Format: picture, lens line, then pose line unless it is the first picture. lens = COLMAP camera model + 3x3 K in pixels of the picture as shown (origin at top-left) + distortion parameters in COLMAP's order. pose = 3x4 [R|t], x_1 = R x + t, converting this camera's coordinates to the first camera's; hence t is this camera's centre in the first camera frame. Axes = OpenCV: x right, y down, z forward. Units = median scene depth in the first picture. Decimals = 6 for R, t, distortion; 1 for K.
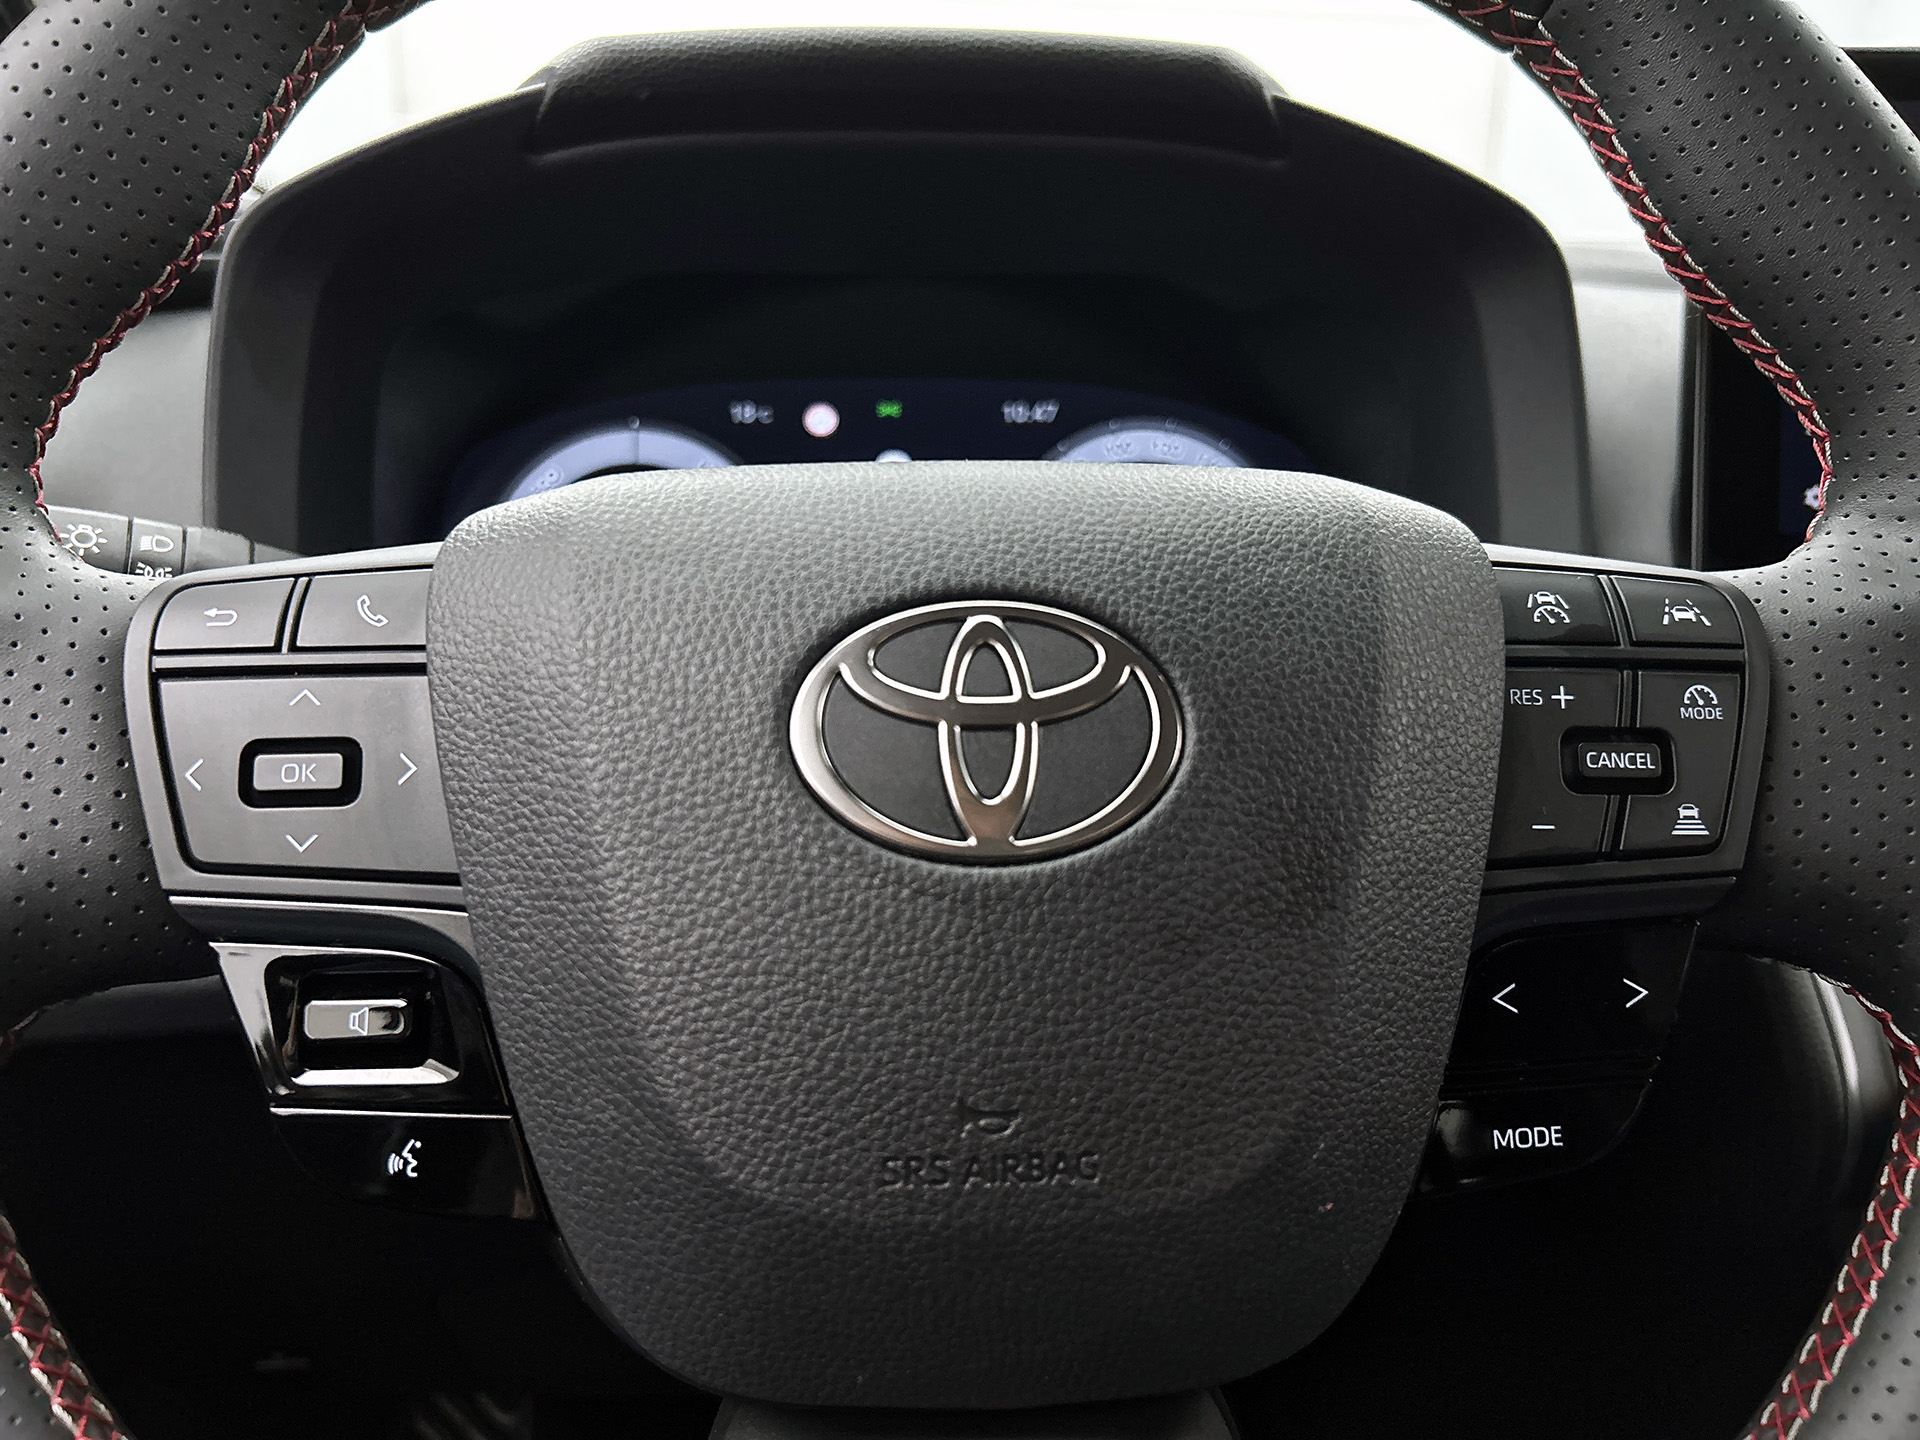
lens RADIAL K [[1386.9, 0, 950.8], [0, 1386.9, 746.1], [0, 0, 1]] dist [0.102256, -0.132033]
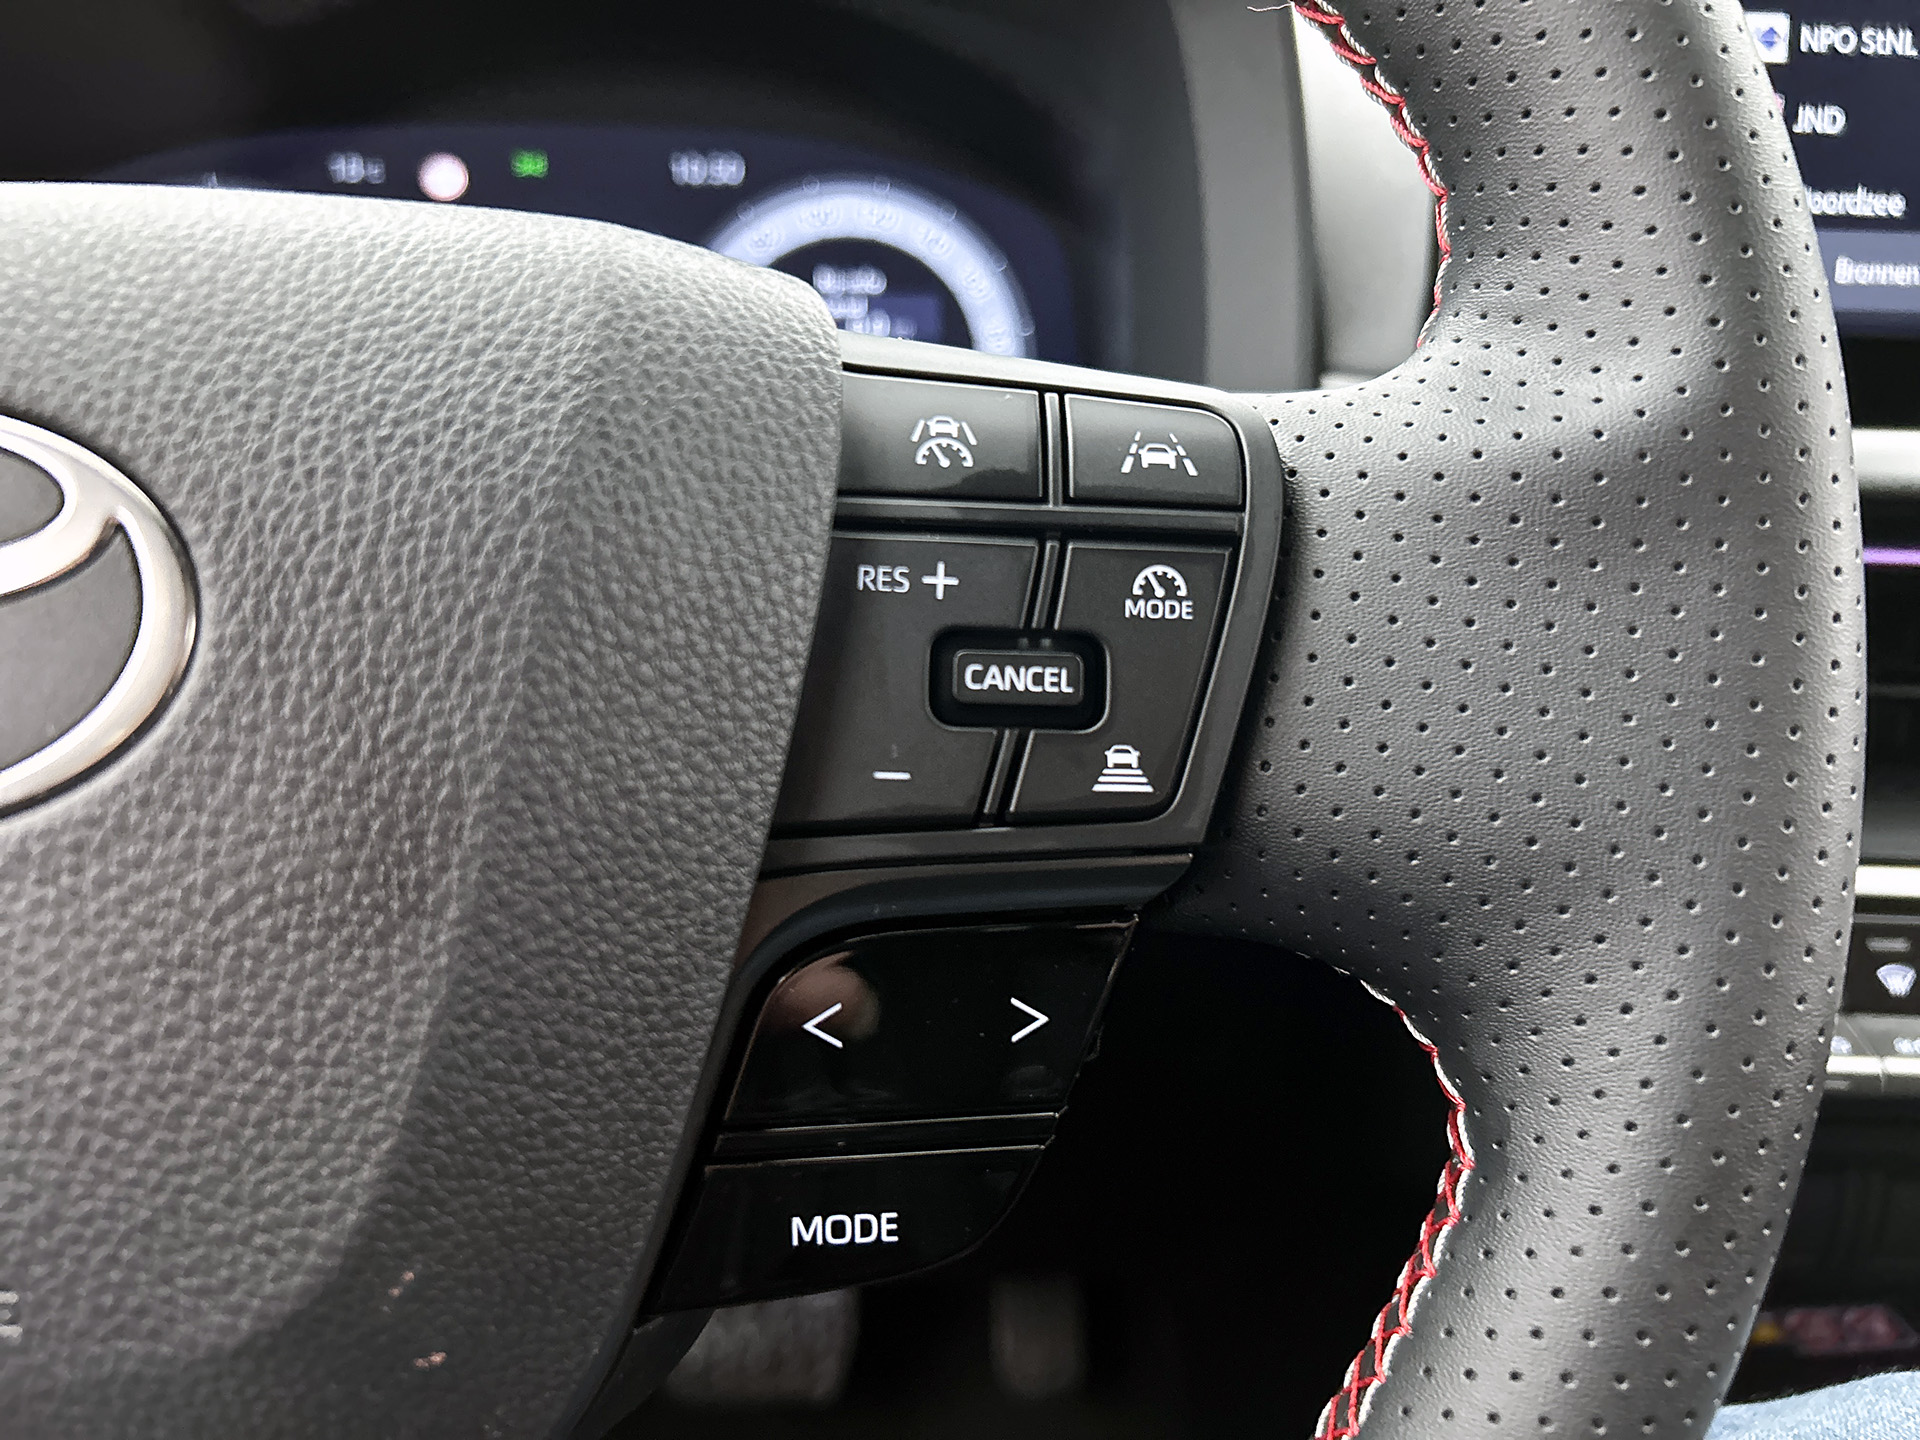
lens RADIAL K [[1608.5, 0, 799.6], [0, 1608.5, 749.1], [0, 0, 1]] dist [0.056628, -0.172501]
pose [[0.999628, 0.027262, -0.000260, 0.410850], [-0.027084, 0.994112, 0.104919, -0.036923], [0.003119, -0.104873, 0.994481, 0.268072]]
